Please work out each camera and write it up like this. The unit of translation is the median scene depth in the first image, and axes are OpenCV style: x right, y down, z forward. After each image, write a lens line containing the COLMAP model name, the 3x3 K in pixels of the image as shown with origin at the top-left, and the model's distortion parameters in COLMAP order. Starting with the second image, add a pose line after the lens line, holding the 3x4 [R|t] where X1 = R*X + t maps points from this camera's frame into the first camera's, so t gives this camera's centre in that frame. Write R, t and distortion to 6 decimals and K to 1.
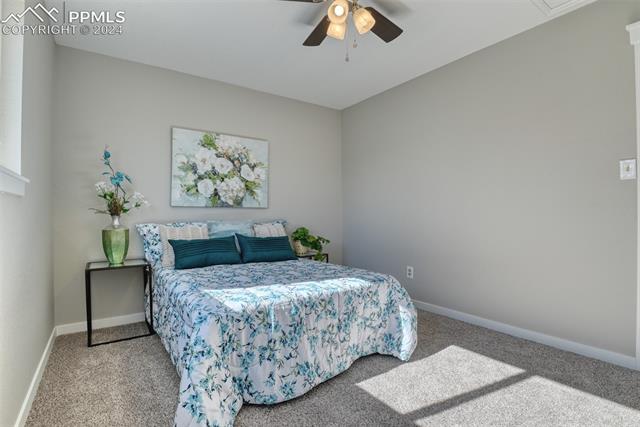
lens RADIAL K [[312.7, 0, 319.3], [0, 312.7, 209.8], [0, 0, 1]] dist [-0.011987, 0.002335]
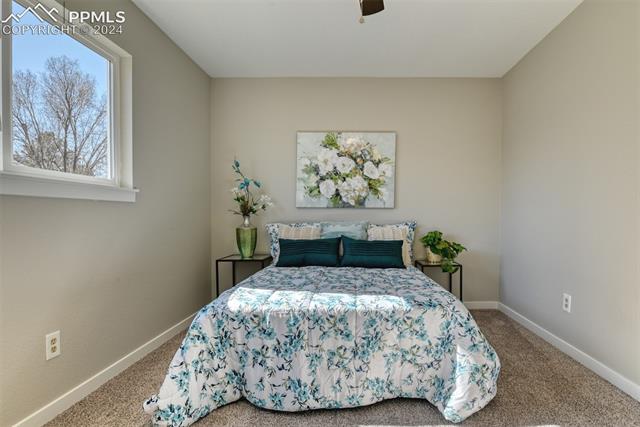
lens RADIAL K [[335.8, 0, 321.4], [0, 335.8, 218.2], [0, 0, 1]] dist [-0.057466, 0.000685]
pose [[0.799538, 0.007671, -0.600567, 0.344794], [0.007582, 0.999710, 0.022862, -0.000340], [0.600568, -0.022833, 0.799248, 0.166584]]
